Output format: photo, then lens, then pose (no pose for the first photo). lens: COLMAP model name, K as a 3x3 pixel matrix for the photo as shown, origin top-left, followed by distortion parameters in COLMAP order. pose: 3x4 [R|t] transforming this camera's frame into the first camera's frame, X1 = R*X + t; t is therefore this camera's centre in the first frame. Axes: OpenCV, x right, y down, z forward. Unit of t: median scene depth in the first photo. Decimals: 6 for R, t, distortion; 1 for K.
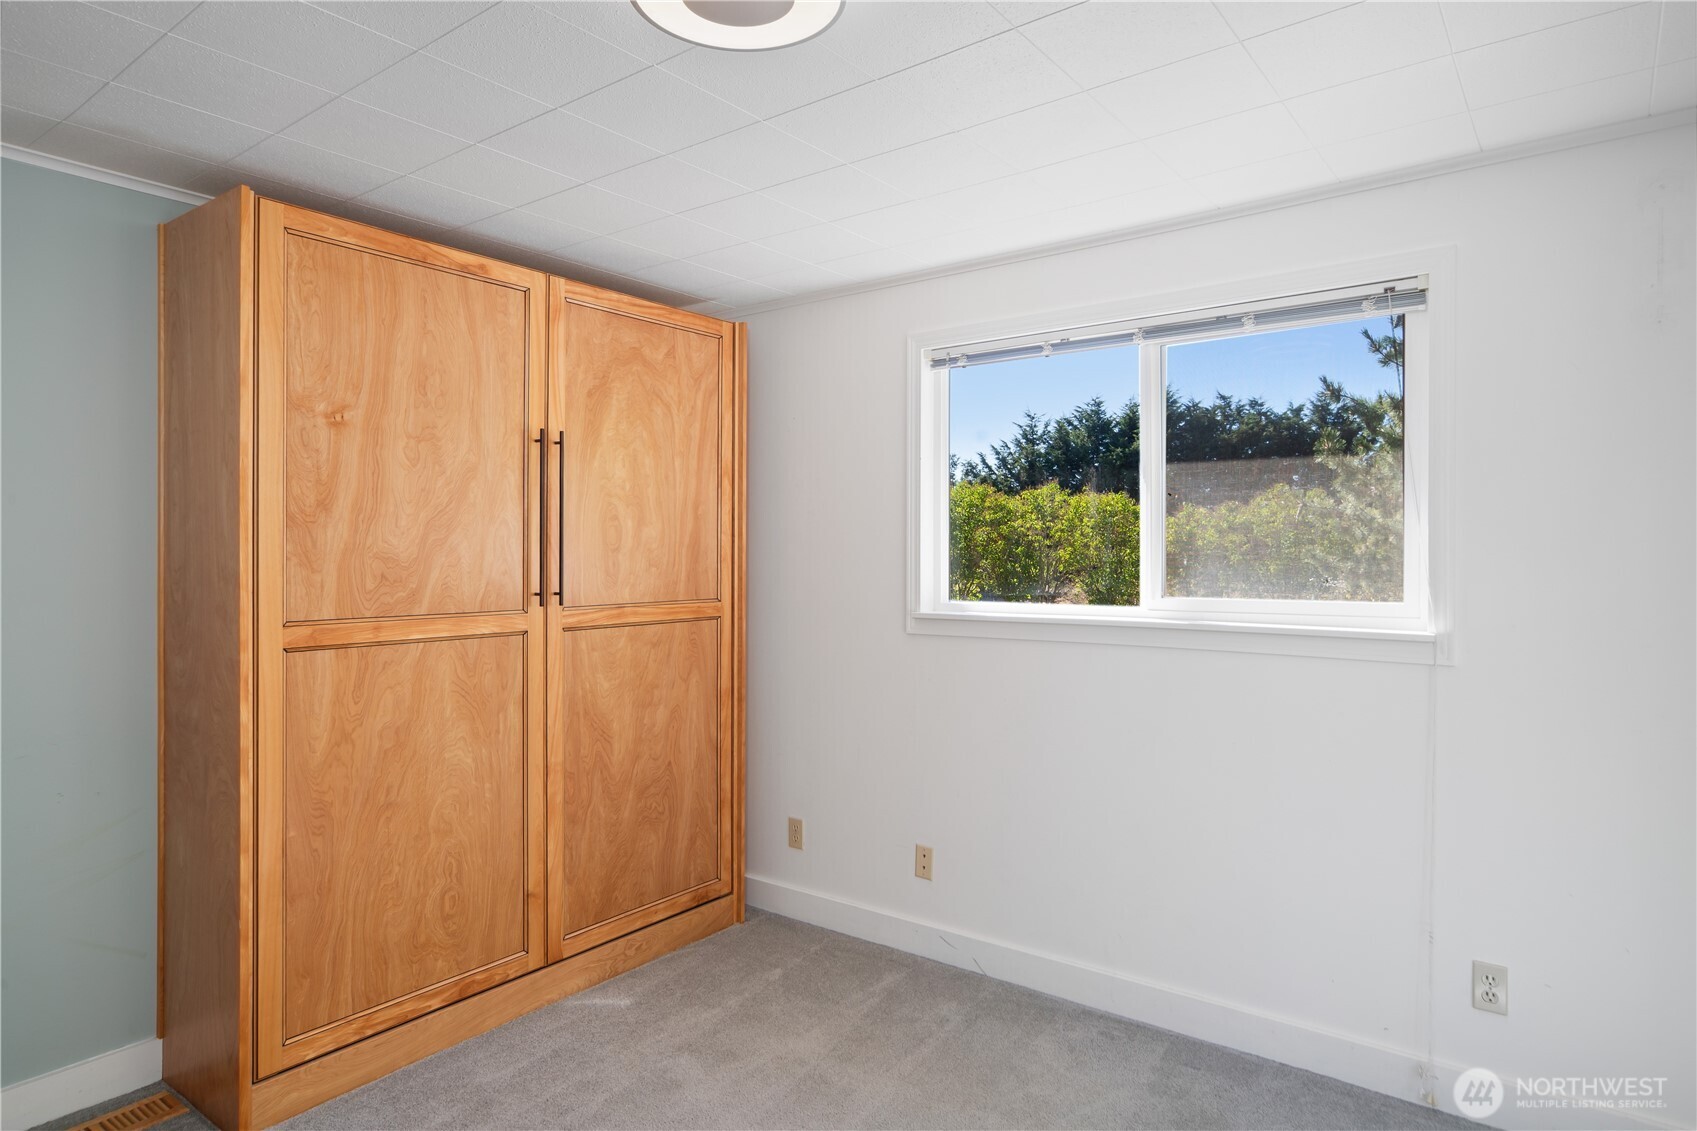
lens RADIAL K [[972.1, 0, 848.5], [0, 972.1, 565.5], [0, 0, 1]] dist [0.000012, -0.000516]
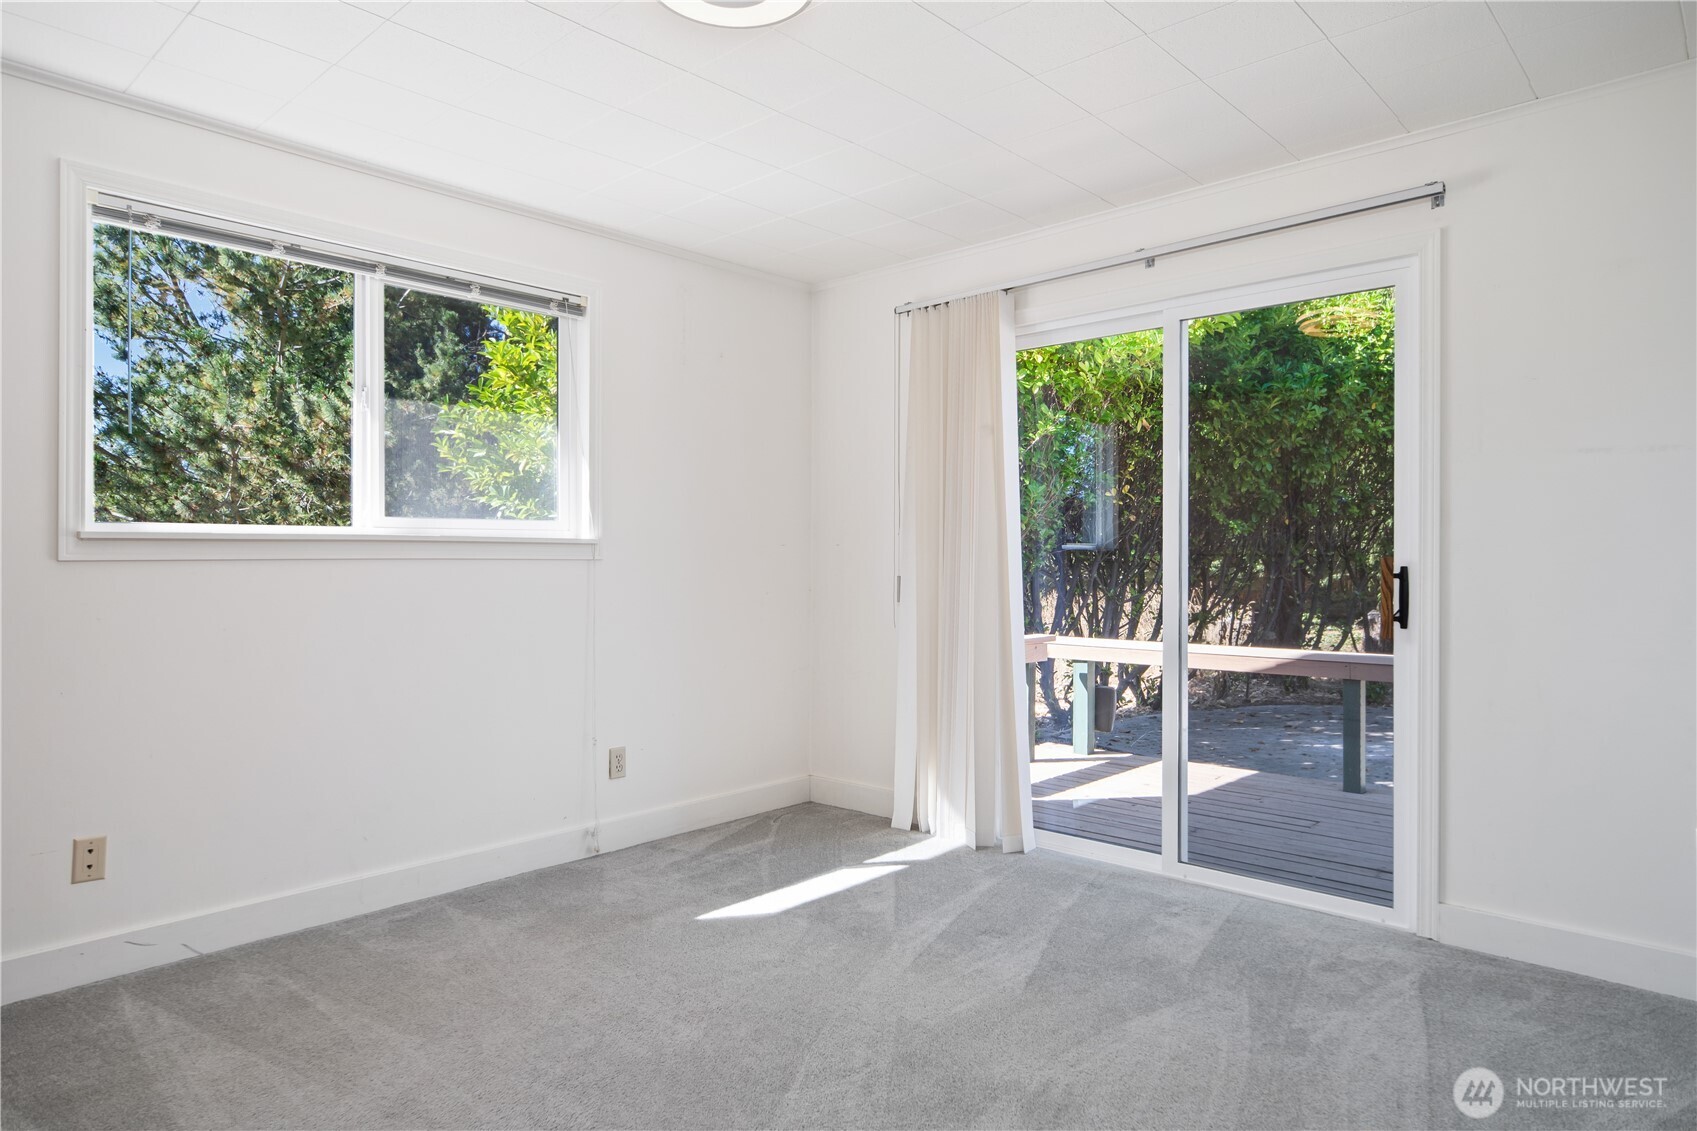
lens RADIAL K [[972.1, 0, 848.5], [0, 972.1, 565.5], [0, 0, 1]] dist [0.000012, -0.000516]
pose [[0.107639, -0.008213, 0.994156, -0.695951], [0.014390, 0.999874, 0.006703, 0.088303], [-0.994086, 0.013584, 0.107744, 0.365498]]
